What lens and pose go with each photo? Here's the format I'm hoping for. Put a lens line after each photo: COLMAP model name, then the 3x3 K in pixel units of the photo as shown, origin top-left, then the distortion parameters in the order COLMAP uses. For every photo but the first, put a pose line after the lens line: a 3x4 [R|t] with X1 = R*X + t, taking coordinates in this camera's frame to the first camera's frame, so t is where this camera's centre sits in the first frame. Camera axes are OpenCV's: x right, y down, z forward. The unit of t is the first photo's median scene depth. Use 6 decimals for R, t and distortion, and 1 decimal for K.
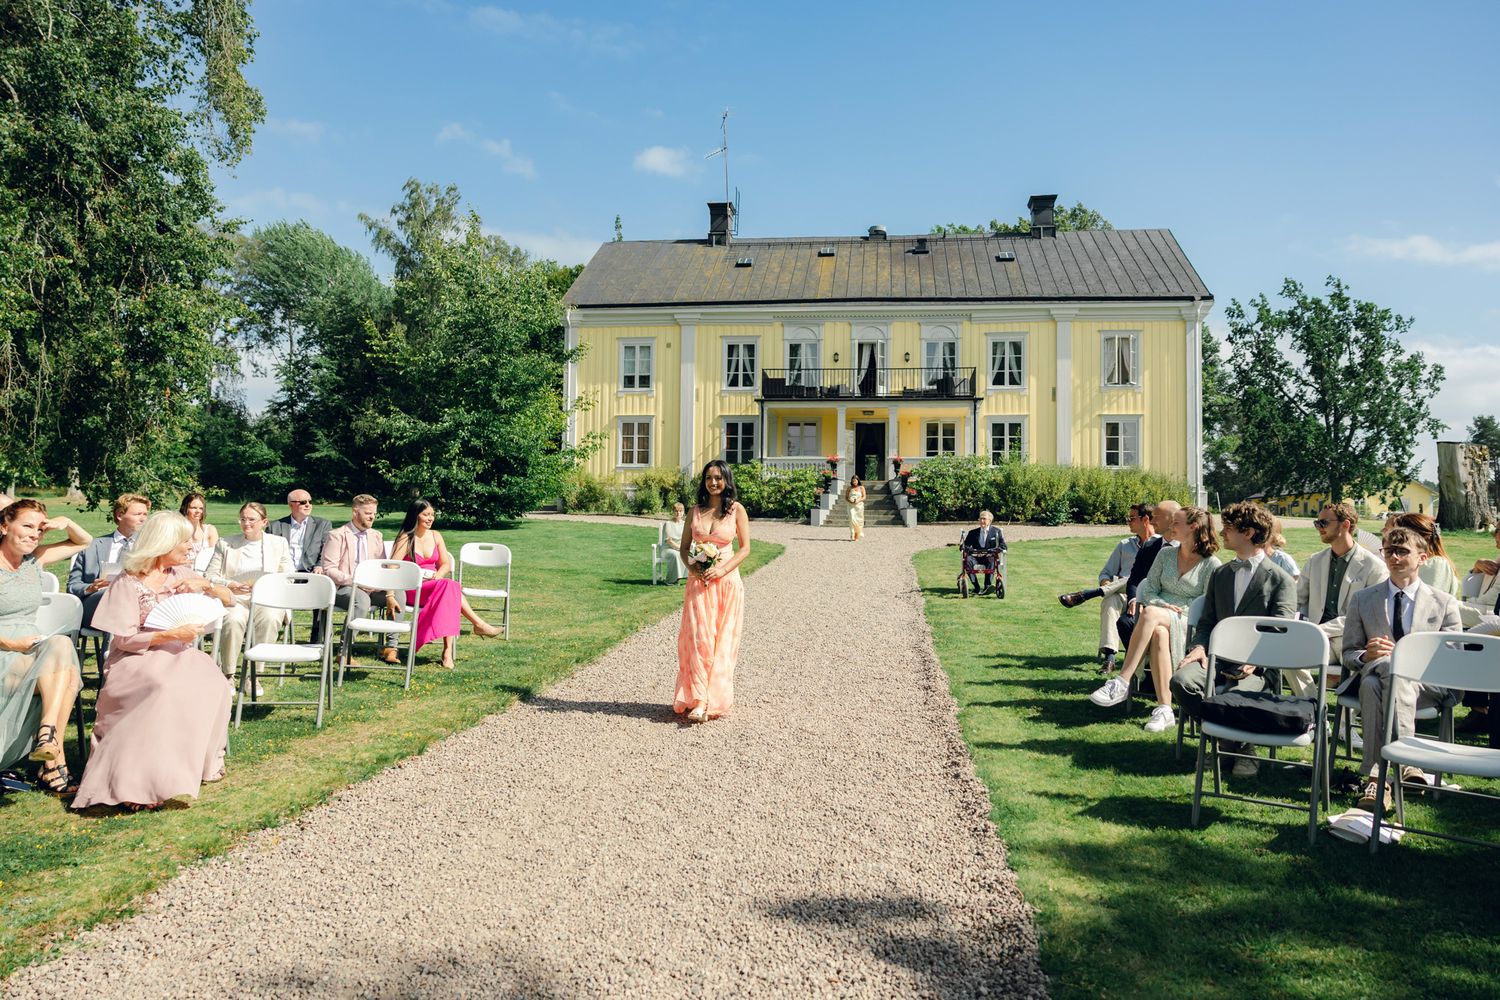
lens RADIAL K [[1053.3, 0, 756.9], [0, 1053.3, 505.3], [0, 0, 1]] dist [0.008687, -0.000446]
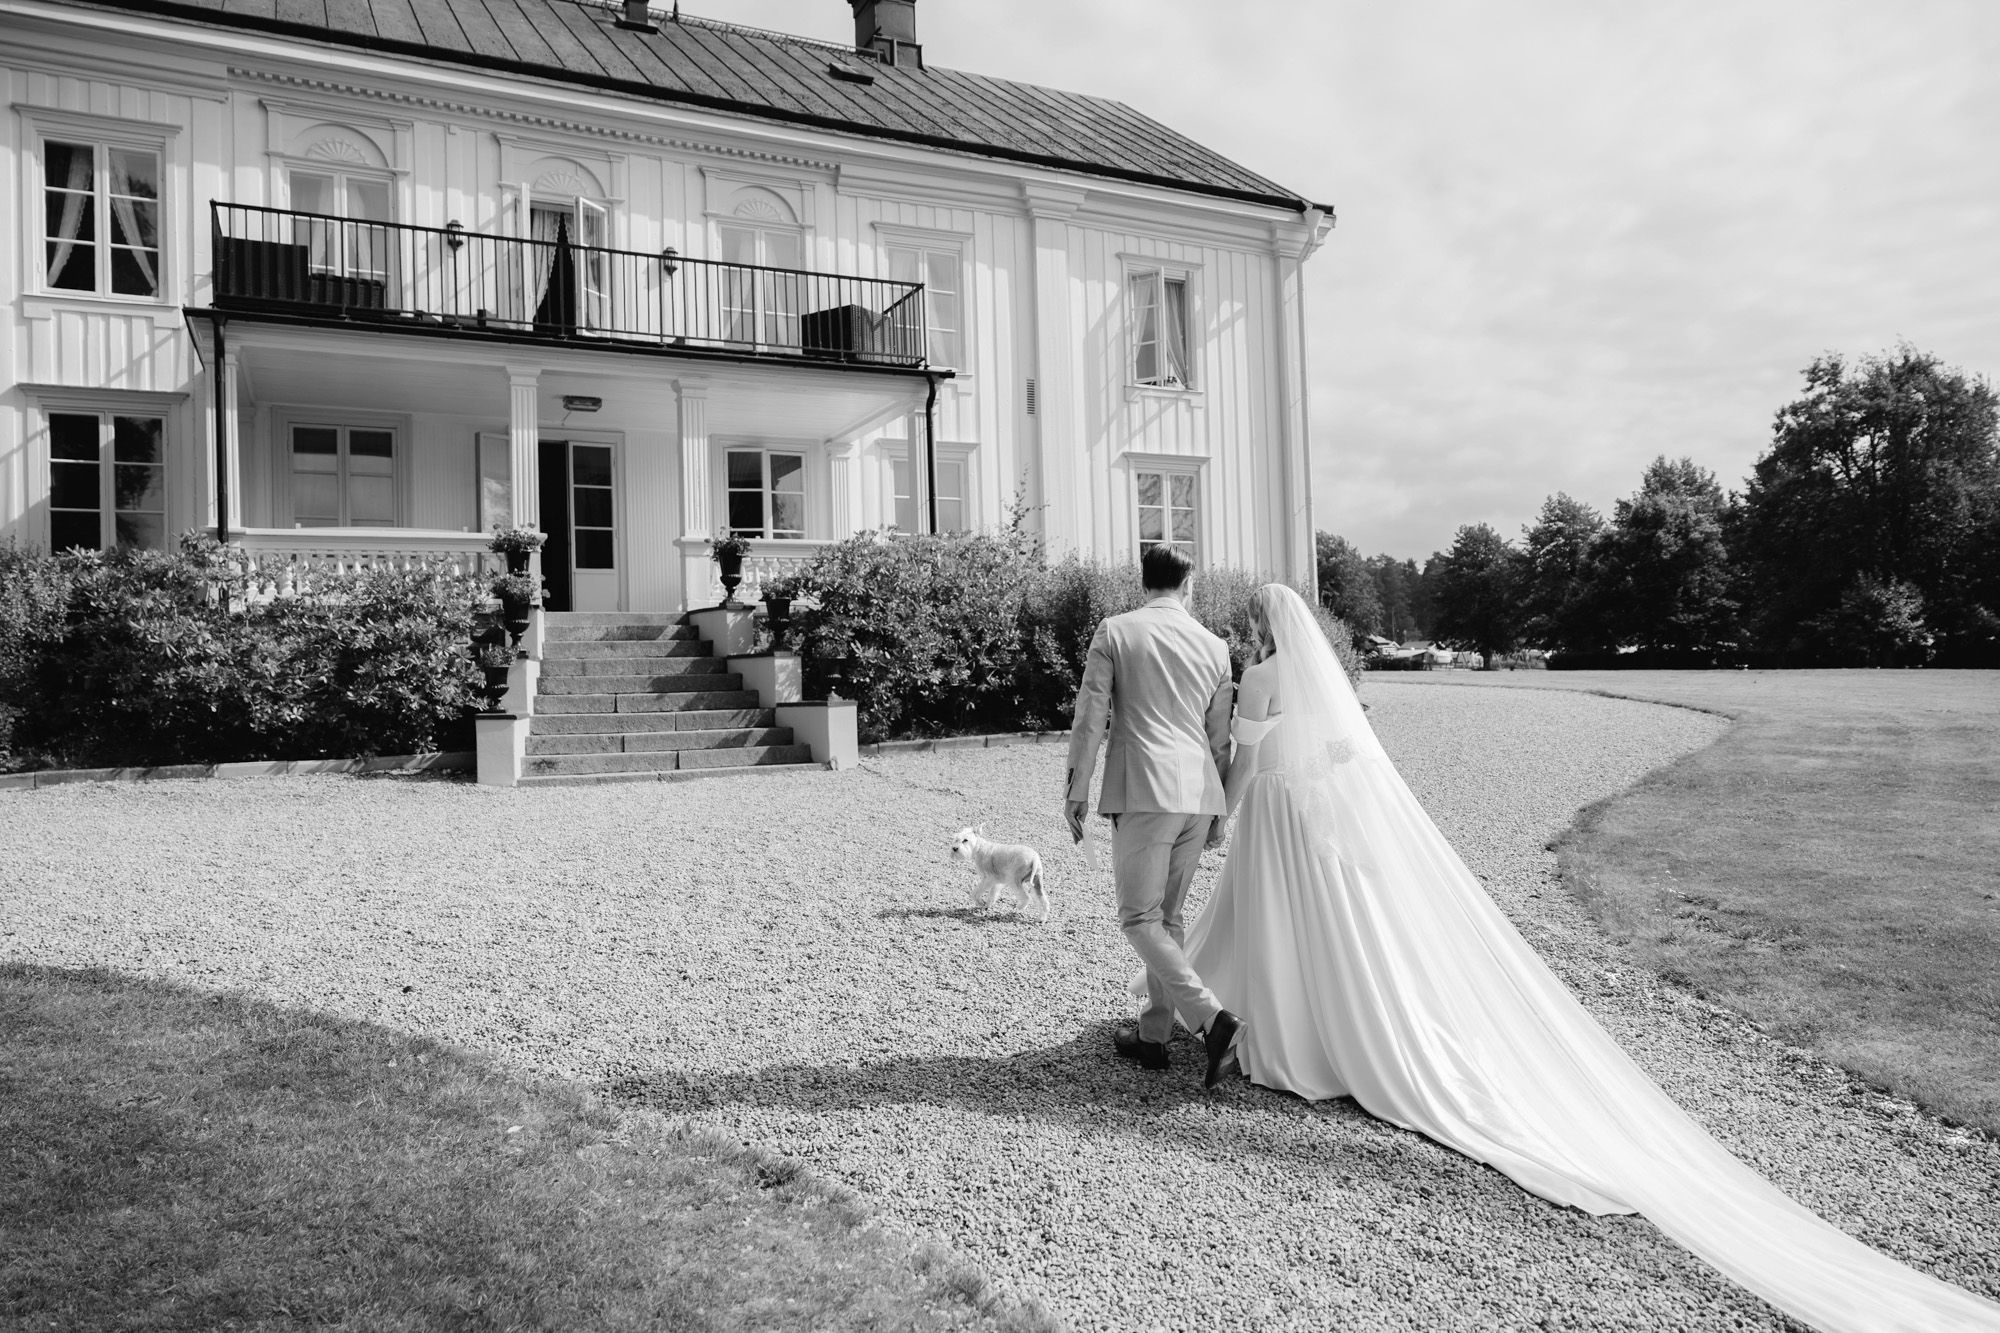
lens RADIAL K [[1391.7, 0, 1009.9], [0, 1391.7, 660.2], [0, 0, 1]] dist [-0.002362, 0.009109]
pose [[0.827023, -0.023832, 0.561663, -0.030301], [0.019056, 0.999715, 0.014360, -0.012925], [-0.561846, -0.001173, 0.827241, 0.603421]]
